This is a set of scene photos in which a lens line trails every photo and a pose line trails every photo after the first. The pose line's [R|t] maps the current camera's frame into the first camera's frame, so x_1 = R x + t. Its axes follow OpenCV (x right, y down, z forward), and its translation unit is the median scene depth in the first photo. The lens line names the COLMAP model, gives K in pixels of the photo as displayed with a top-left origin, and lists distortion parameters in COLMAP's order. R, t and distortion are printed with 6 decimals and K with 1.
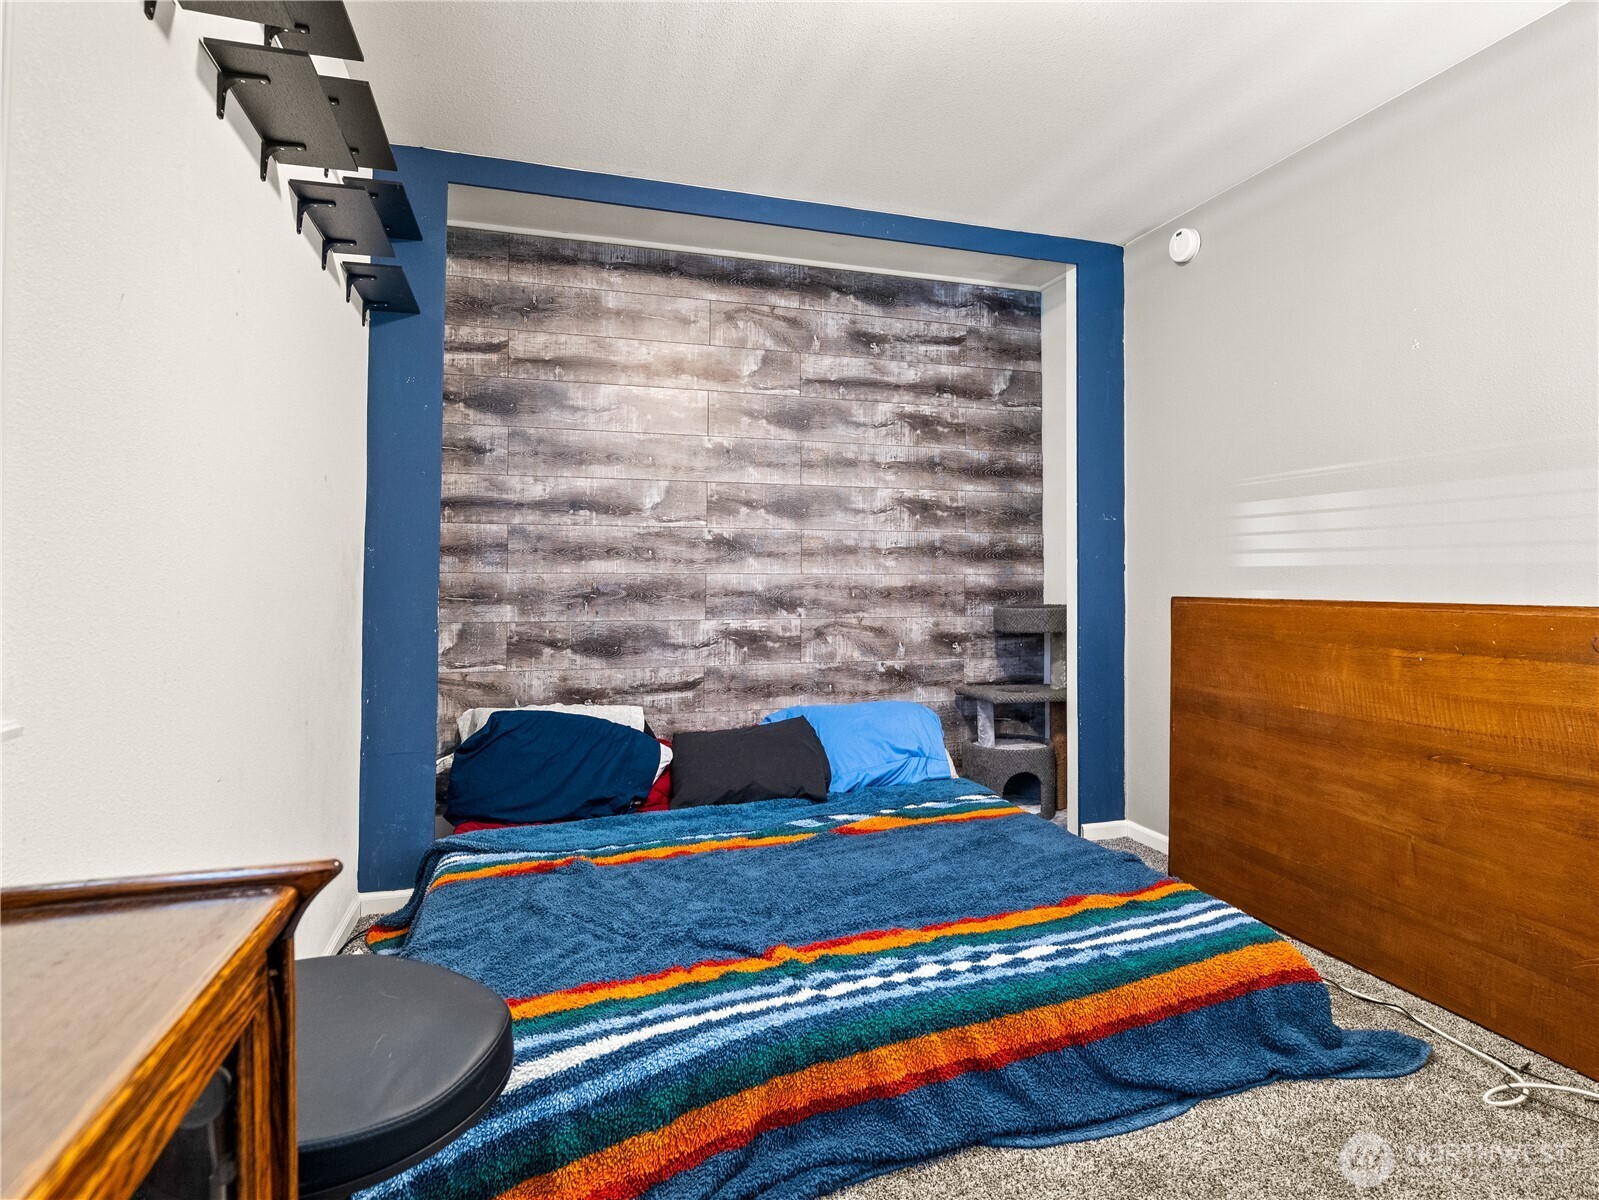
lens RADIAL K [[871.7, 0, 799.8], [0, 871.7, 568.6], [0, 0, 1]] dist [-0.024162, 0.000926]
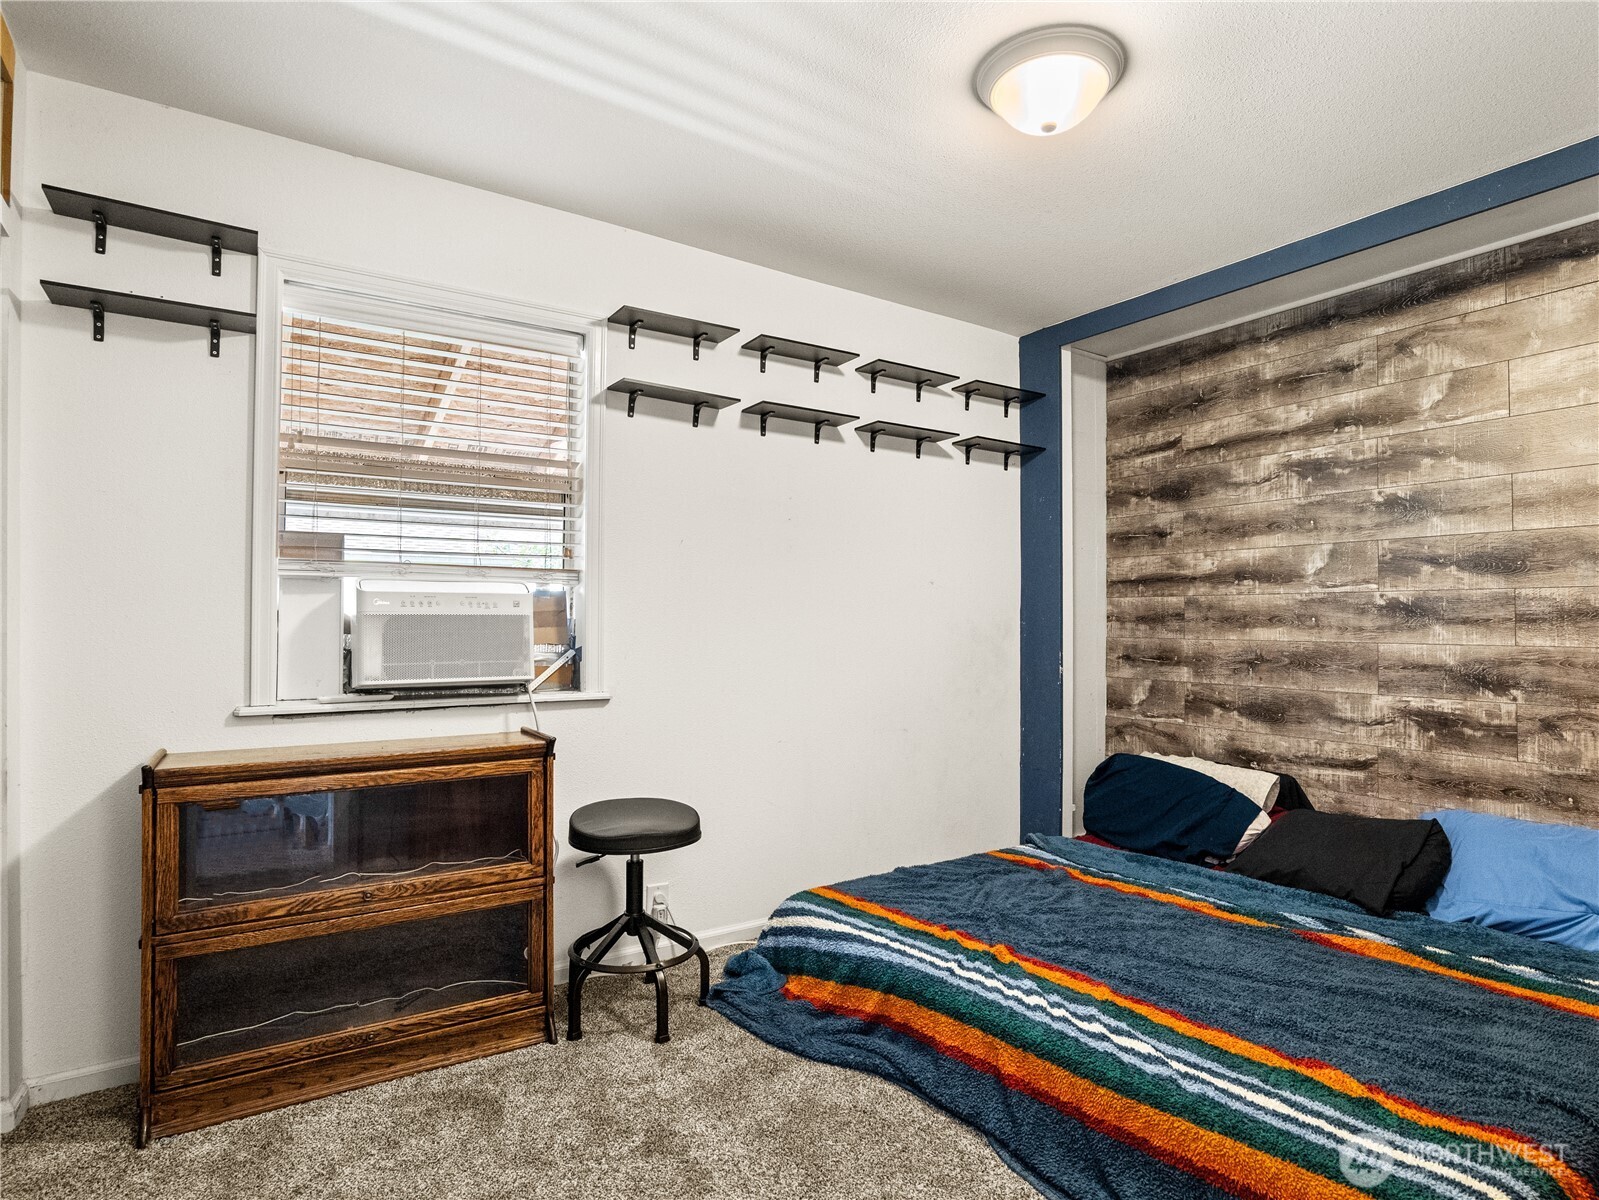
lens RADIAL K [[861.7, 0, 801.5], [0, 861.7, 619.0], [0, 0, 1]] dist [-0.024205, 0.008469]
pose [[0.277491, -0.002480, -0.960725, 0.597406], [0.007786, 0.999970, -0.000333, -0.024310], [0.960697, -0.007387, 0.277502, 0.199643]]
